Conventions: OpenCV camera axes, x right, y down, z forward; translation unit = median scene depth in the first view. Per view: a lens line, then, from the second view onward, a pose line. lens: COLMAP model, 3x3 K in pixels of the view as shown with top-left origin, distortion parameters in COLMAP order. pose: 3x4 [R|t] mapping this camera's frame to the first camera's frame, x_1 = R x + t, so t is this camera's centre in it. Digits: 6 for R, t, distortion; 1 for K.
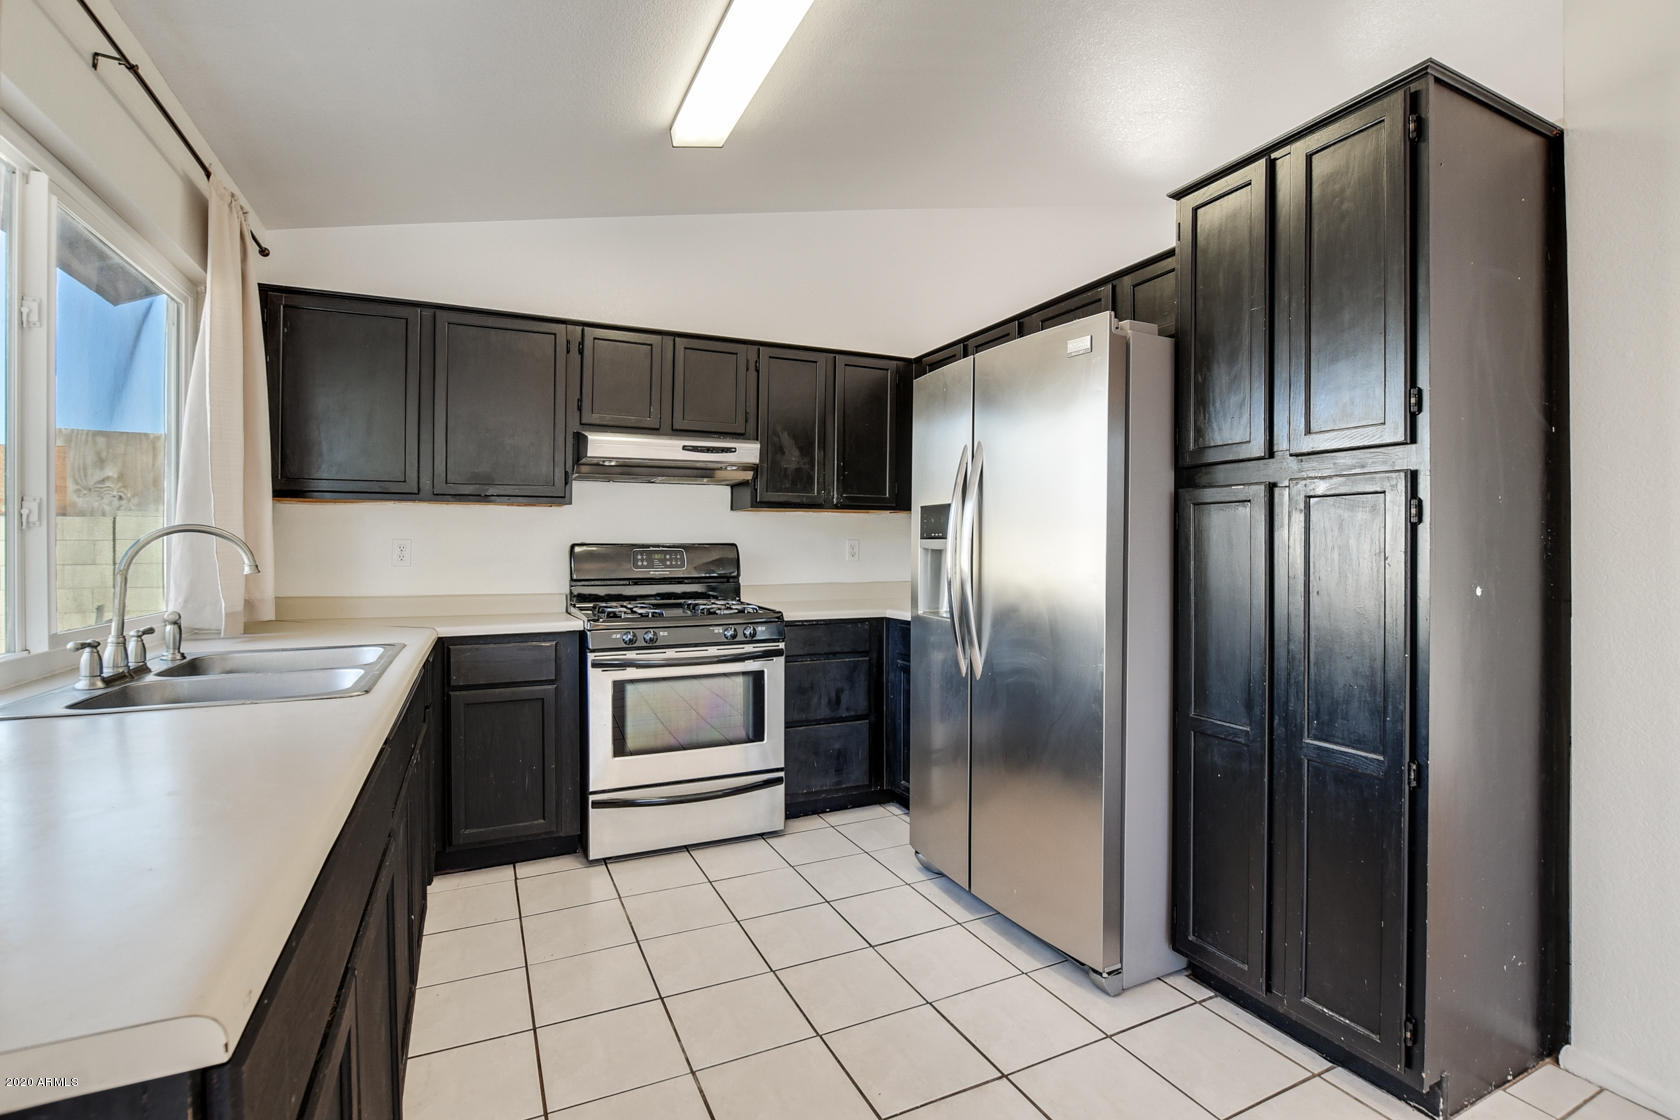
lens RADIAL K [[740.3, 0, 840.0], [0, 740.3, 560.0], [0, 0, 1]] dist [-0.025125, 0.003941]
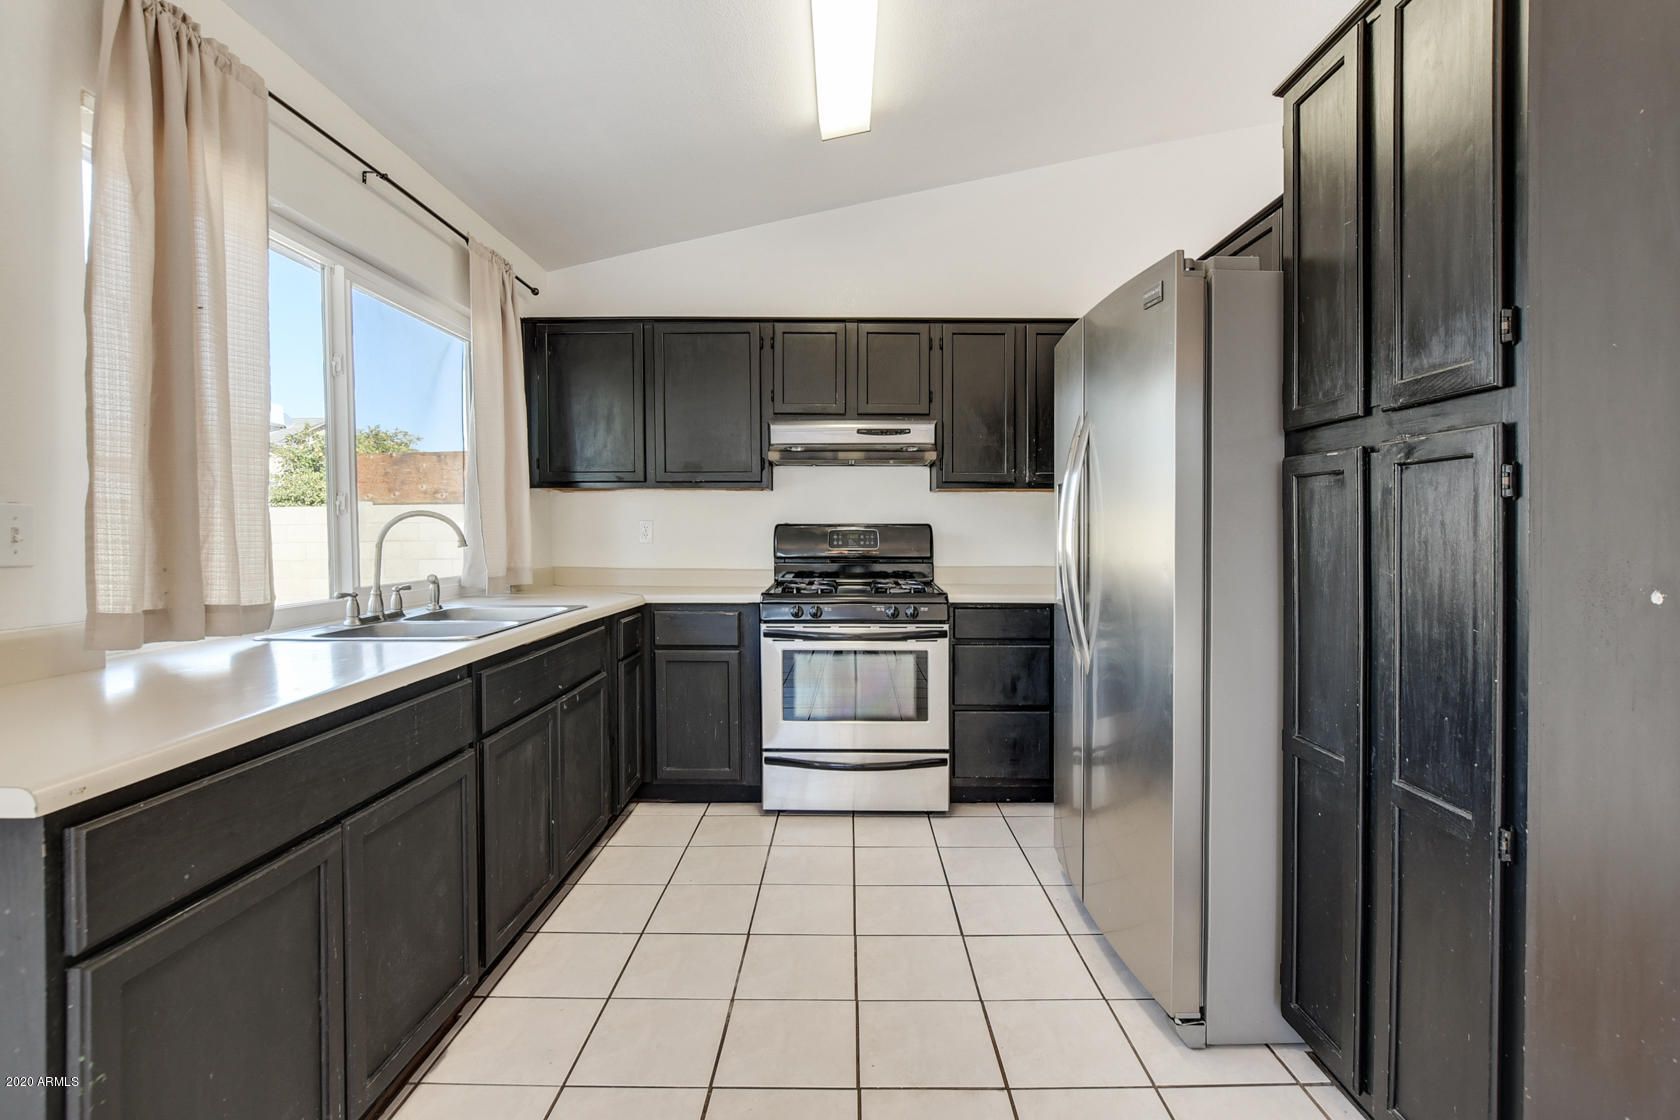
lens RADIAL K [[751.4, 0, 842.2], [0, 751.4, 565.1], [0, 0, 1]] dist [-0.027128, 0.004375]
pose [[0.910186, 0.023650, -0.413524, 0.223571], [-0.009968, 0.999330, 0.035215, -0.001665], [0.414080, -0.027930, 0.909812, 0.031080]]
